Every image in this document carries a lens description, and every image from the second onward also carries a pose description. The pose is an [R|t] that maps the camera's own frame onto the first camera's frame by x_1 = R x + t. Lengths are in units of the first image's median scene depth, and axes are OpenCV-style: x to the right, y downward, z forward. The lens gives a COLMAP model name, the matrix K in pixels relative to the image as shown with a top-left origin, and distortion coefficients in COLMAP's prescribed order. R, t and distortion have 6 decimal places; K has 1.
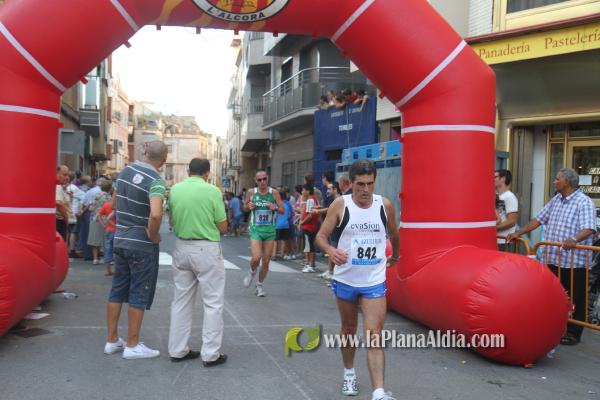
lens RADIAL K [[663.2, 0, 306.4], [0, 663.2, 209.0], [0, 0, 1]] dist [0.021563, 0.003069]
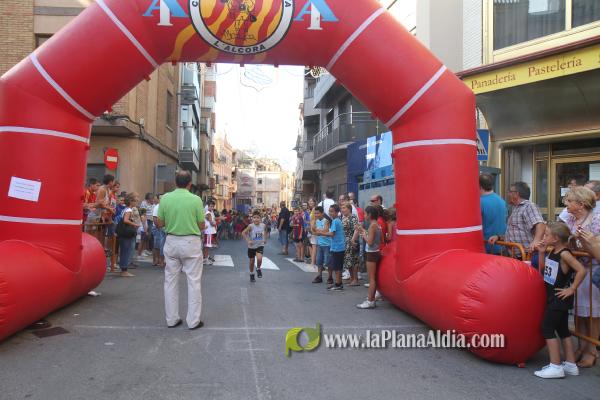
lens RADIAL K [[464.7, 0, 292.0], [0, 464.7, 199.0], [0, 0, 1]] dist [-0.099452, 0.090890]
pose [[0.989513, -0.019251, -0.143157, 0.027771], [0.011973, 0.998600, -0.051524, 0.002279], [0.143948, 0.049269, 0.988358, 0.077997]]
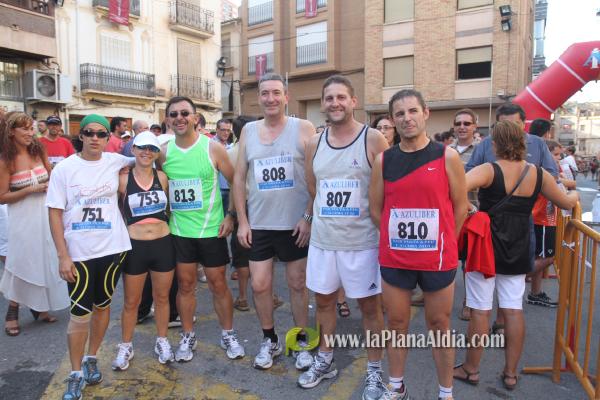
lens RADIAL K [[462.7, 0, 292.8], [0, 462.7, 203.6], [0, 0, 1]] dist [-0.107913, 0.097398]
pose [[0.718261, 0.030859, -0.695089, 0.043786], [0.011788, 0.998333, 0.056503, 0.020567], [0.695674, -0.048777, 0.716700, -0.322351]]
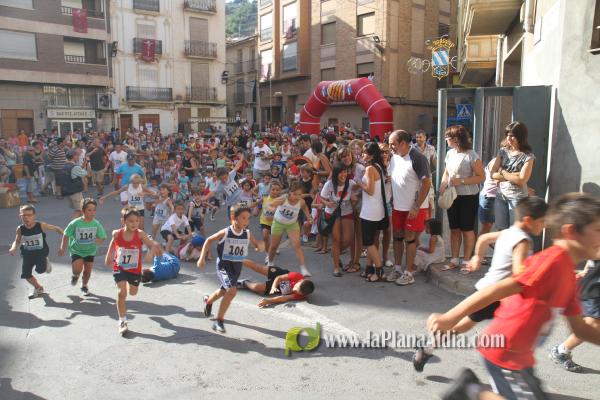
lens RADIAL K [[464.7, 0, 292.0], [0, 464.7, 199.0], [0, 0, 1]] dist [-0.099452, 0.090890]
pose [[0.466799, 0.099478, -0.878751, 0.777809], [-0.007287, 0.994052, 0.108660, 0.011307], [0.884333, -0.044319, 0.464748, -0.228488]]
